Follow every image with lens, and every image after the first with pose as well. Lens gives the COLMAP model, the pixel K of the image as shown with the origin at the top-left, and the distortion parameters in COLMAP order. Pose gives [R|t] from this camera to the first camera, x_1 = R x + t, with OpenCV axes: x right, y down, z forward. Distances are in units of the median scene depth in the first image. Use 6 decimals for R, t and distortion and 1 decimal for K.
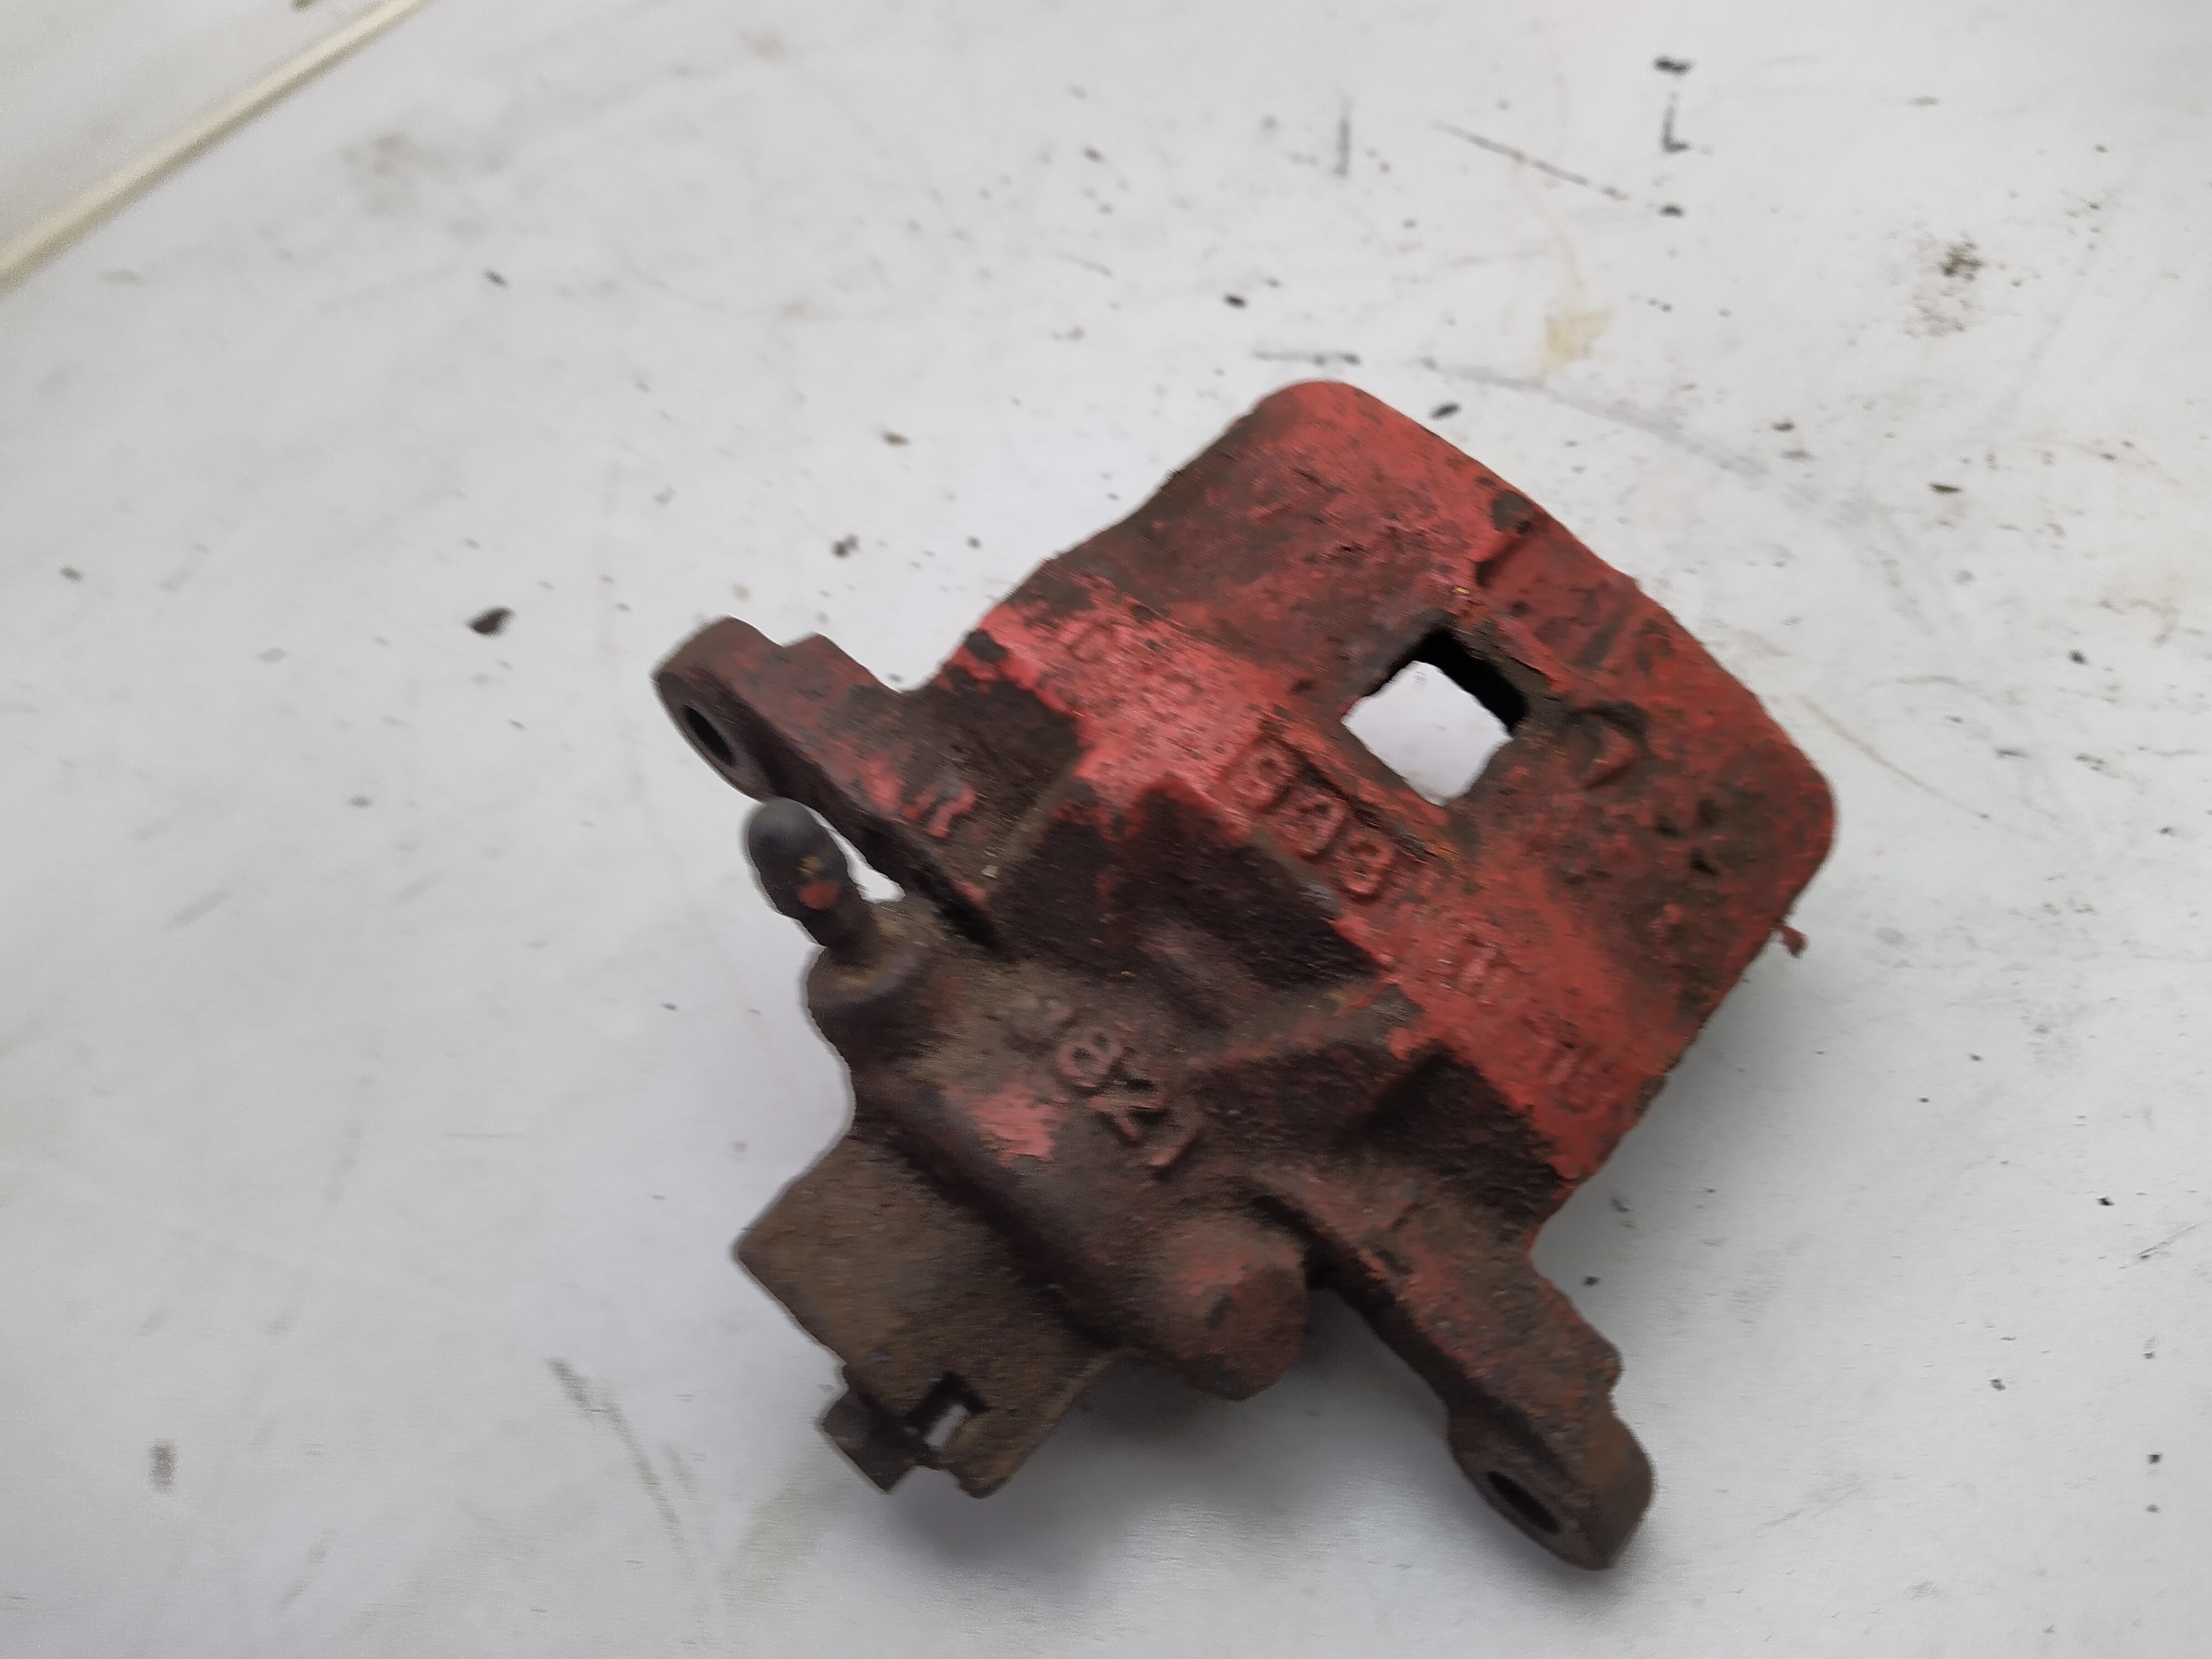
lens RADIAL K [[2387.3, 0, 1105.0], [0, 2387.3, 943.8], [0, 0, 1]] dist [0.061920, -0.318968]
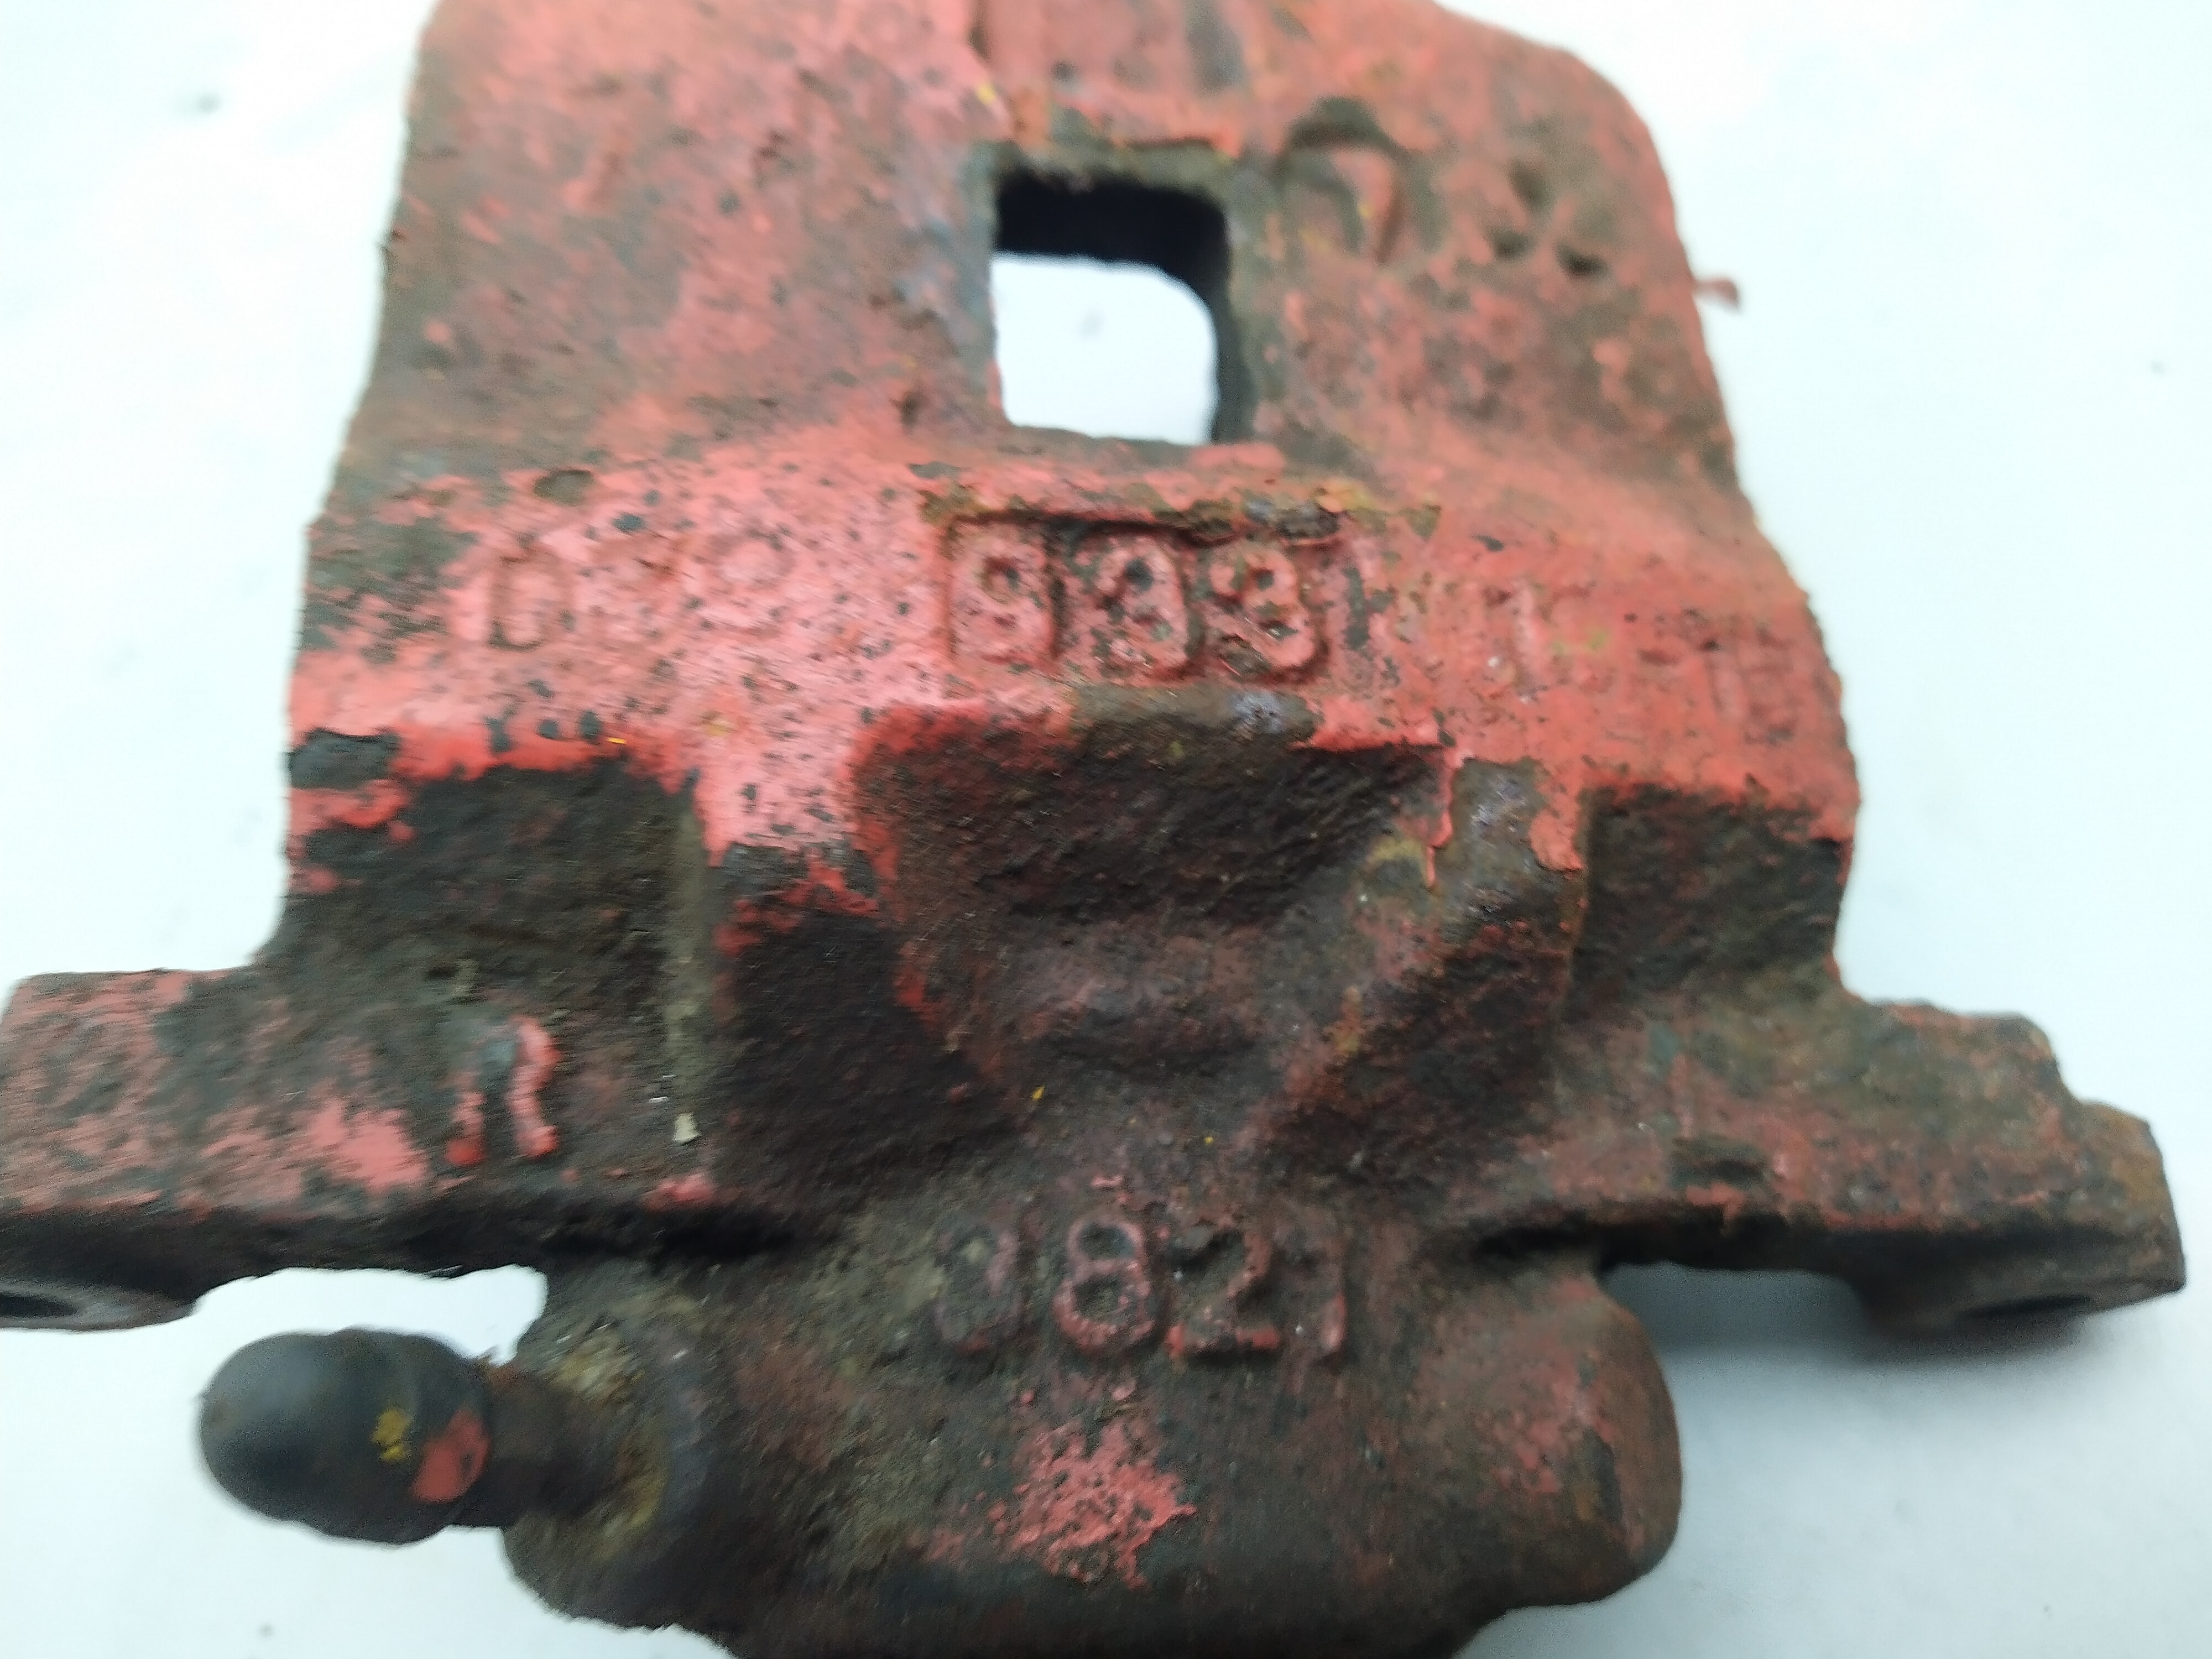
lens RADIAL K [[2387.3, 0, 1105.0], [0, 2387.3, 943.8], [0, 0, 1]] dist [0.061920, -0.318968]
pose [[0.727987, -0.650786, 0.215668, -0.064691], [0.629668, 0.759102, 0.165174, -0.081905], [-0.271207, 0.015555, 0.962395, 0.532522]]
